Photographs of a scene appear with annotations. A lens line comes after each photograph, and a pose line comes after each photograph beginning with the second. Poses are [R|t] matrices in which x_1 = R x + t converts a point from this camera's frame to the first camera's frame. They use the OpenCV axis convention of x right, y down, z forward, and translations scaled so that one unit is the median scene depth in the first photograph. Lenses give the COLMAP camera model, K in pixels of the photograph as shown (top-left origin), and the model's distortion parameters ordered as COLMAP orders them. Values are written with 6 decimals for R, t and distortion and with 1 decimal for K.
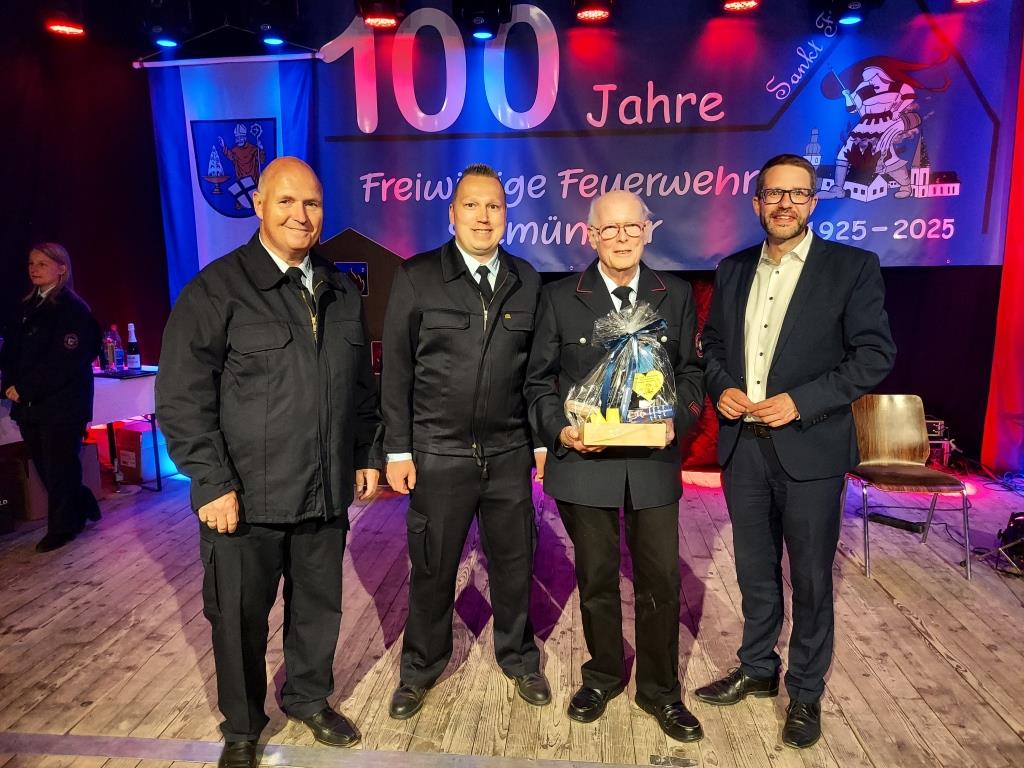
lens RADIAL K [[741.7, 0, 505.3], [0, 741.7, 395.3], [0, 0, 1]] dist [0.058437, -0.053901]
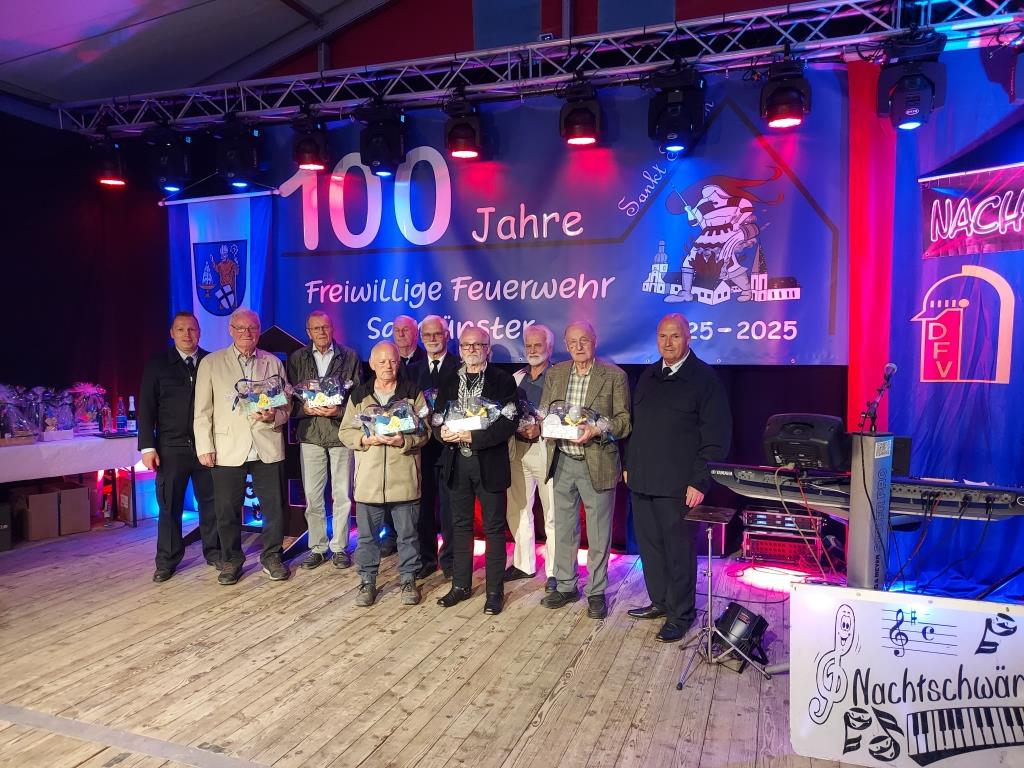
lens RADIAL K [[741.7, 0, 505.8], [0, 741.7, 389.9], [0, 0, 1]] dist [0.058437, -0.053901]
pose [[0.965639, 0.027738, -0.258401, 0.473721], [-0.054062, 0.993977, -0.095329, -0.017939], [0.254200, 0.106023, 0.961323, -0.092239]]
